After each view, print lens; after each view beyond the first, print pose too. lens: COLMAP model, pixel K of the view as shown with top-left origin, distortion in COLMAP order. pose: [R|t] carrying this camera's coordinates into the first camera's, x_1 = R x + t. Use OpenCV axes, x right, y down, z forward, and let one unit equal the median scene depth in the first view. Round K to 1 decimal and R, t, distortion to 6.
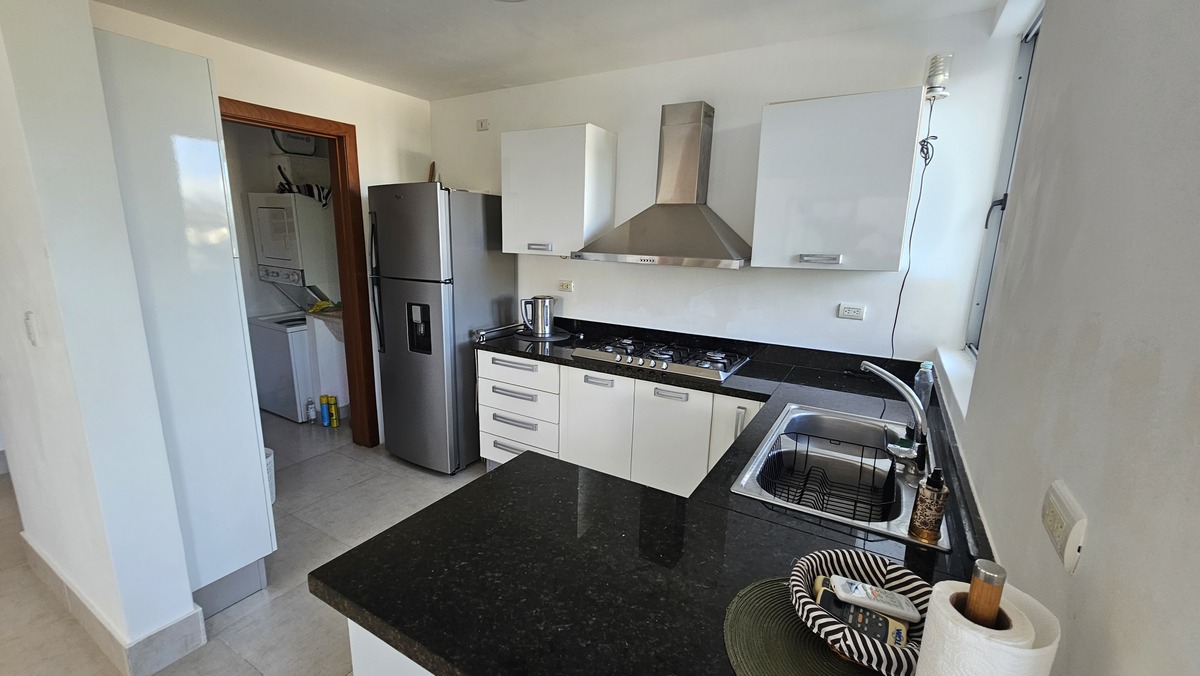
lens RADIAL K [[490.8, 0, 603.1], [0, 490.8, 340.0], [0, 0, 1]] dist [0.002841, 0.000098]
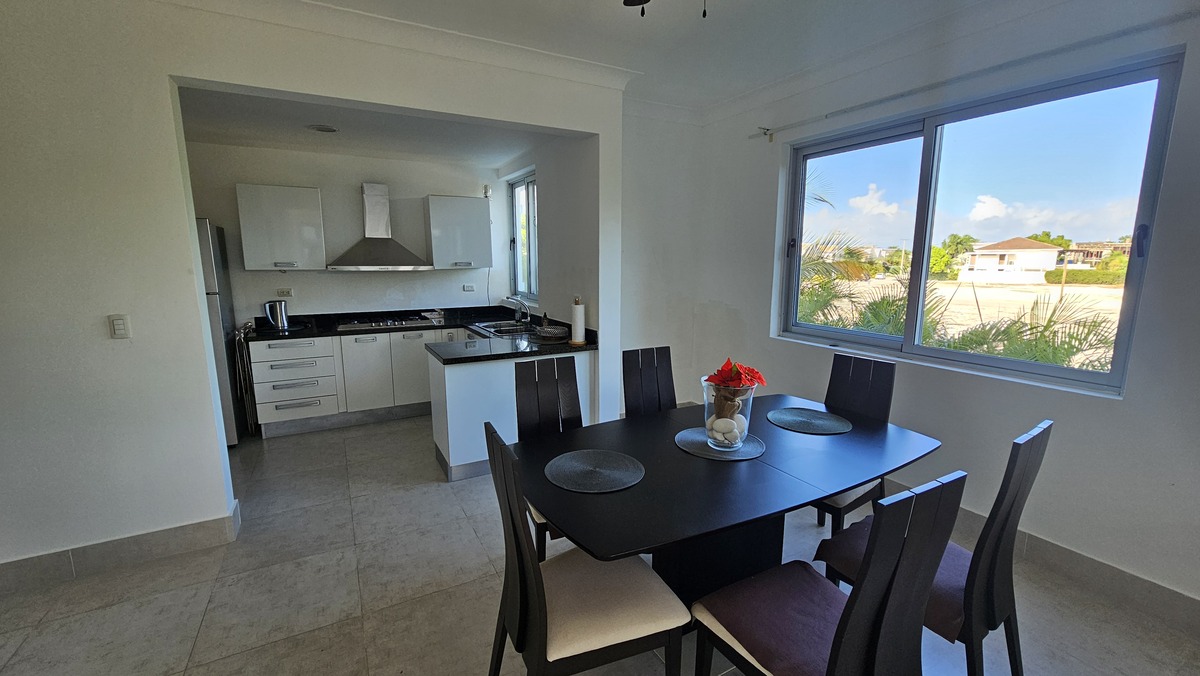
lens RADIAL K [[490.8, 0, 603.1], [0, 490.8, 345.2], [0, 0, 1]] dist [0.002841, 0.000098]
pose [[0.509397, -0.173857, 0.842786, -0.960239], [0.193604, 0.977424, 0.084613, 0.108918], [-0.838470, 0.120065, 0.531556, -0.568468]]
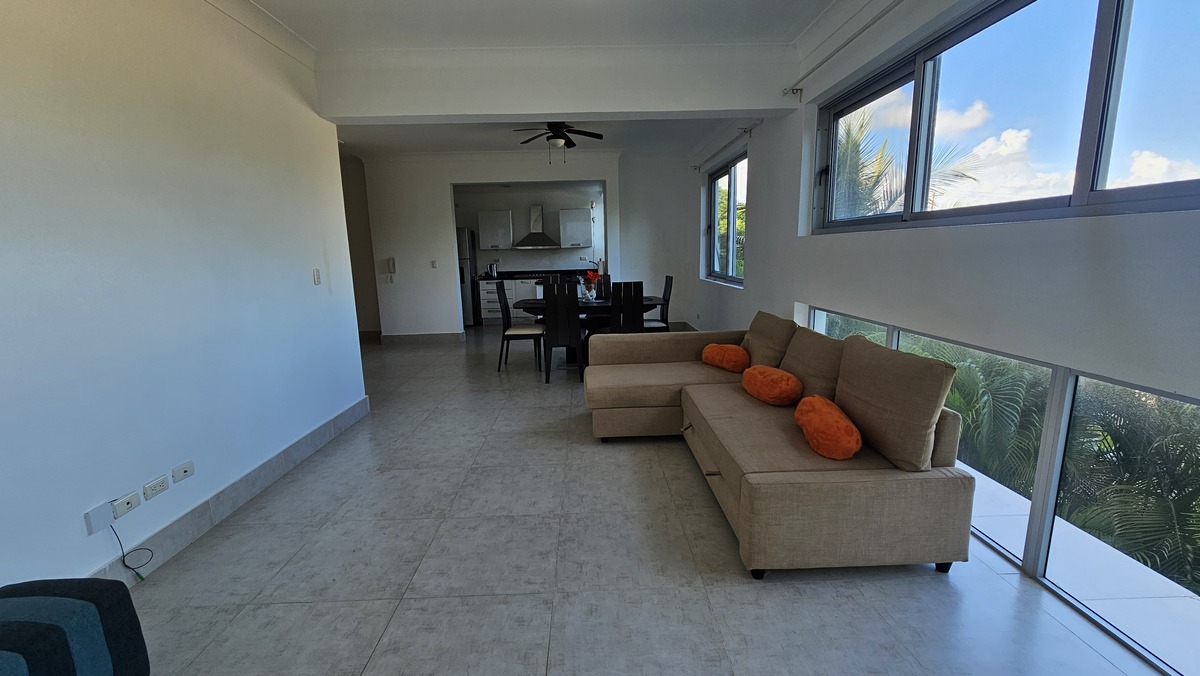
lens RADIAL K [[490.8, 0, 599.8], [0, 490.8, 342.5], [0, 0, 1]] dist [0.002841, 0.000098]
pose [[0.850771, -0.141493, 0.506131, -1.312720], [0.156544, 0.987586, 0.012948, 0.513119], [-0.501680, 0.068216, 0.862359, -2.151802]]
